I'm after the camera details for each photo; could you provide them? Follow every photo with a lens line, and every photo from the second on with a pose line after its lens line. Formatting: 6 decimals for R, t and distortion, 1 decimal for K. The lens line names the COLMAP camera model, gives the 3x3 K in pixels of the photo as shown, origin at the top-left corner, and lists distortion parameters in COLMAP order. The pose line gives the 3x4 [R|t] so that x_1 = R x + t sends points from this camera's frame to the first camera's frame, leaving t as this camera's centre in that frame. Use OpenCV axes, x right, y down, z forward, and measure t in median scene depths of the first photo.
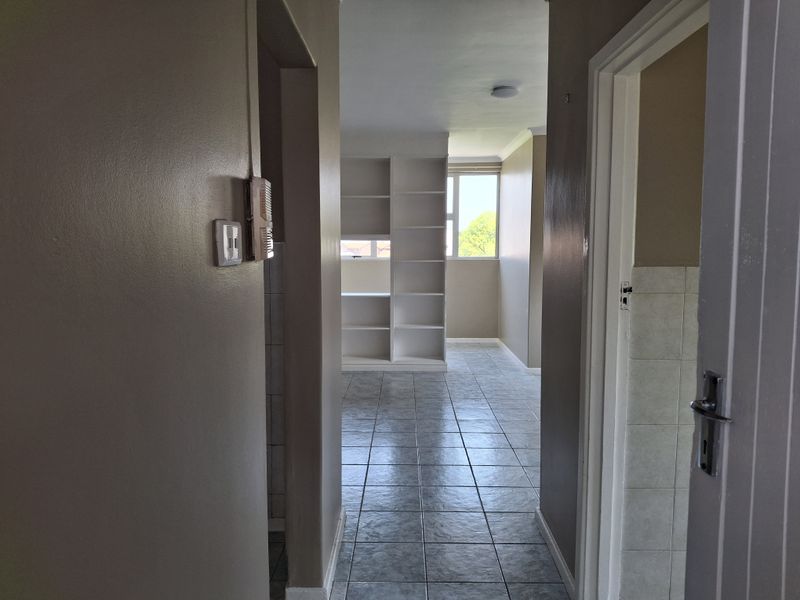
lens RADIAL K [[595.5, 0, 396.4], [0, 595.5, 296.9], [0, 0, 1]] dist [0.091619, -0.137382]
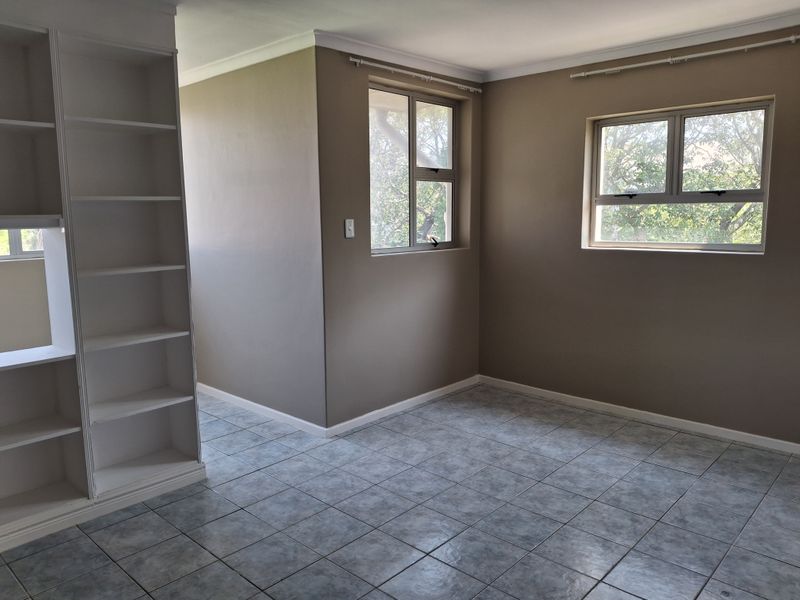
lens RADIAL K [[597.7, 0, 396.4], [0, 597.7, 291.6], [0, 0, 1]] dist [0.087901, -0.120017]
pose [[0.674784, -0.103973, 0.730654, -0.253895], [0.075855, 0.994554, 0.071472, -0.091906], [-0.734106, 0.007195, 0.678996, 0.771000]]
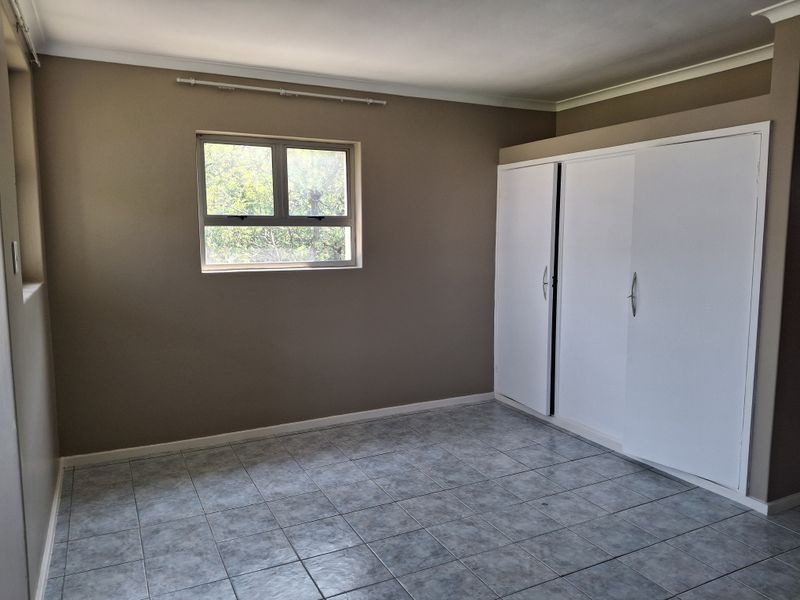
lens RADIAL K [[595.5, 0, 396.4], [0, 595.5, 296.9], [0, 0, 1]] dist [0.091619, -0.137382]
pose [[-0.451507, -0.103172, 0.886283, -0.247203], [0.082379, 0.984230, 0.156541, -0.152383], [-0.888457, 0.143690, -0.435887, 1.379350]]
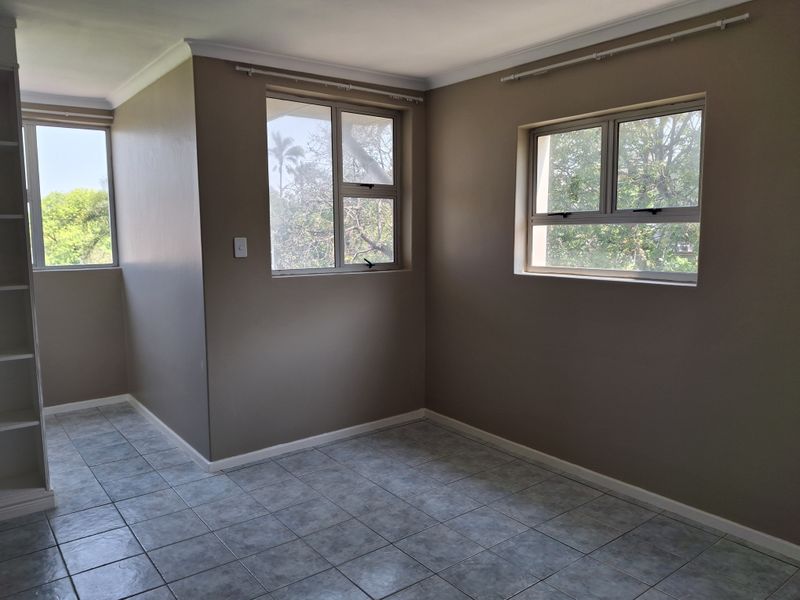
lens RADIAL K [[595.5, 0, 396.4], [0, 595.5, 296.9], [0, 0, 1]] dist [0.091619, -0.137382]
pose [[0.788088, -0.072787, 0.611244, 0.022450], [0.059268, 0.997343, 0.042349, -0.081501], [-0.612703, 0.002852, 0.790308, 0.633984]]
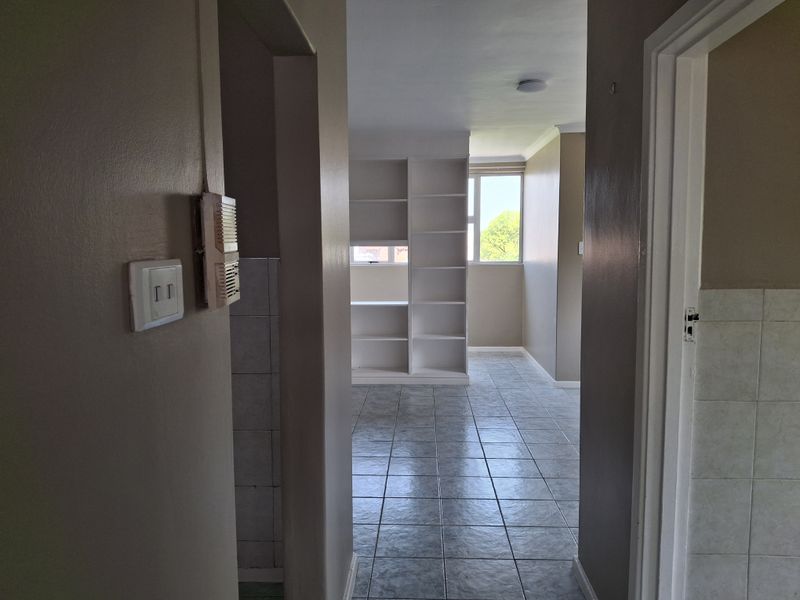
lens RADIAL K [[595.5, 0, 396.4], [0, 595.5, 296.9], [0, 0, 1]] dist [0.091619, -0.137382]
pose [[0.999444, -0.004371, -0.033052, 0.002902], [0.004345, 0.999990, -0.000860, -0.020101], [0.033055, 0.000716, 0.999453, 0.079660]]
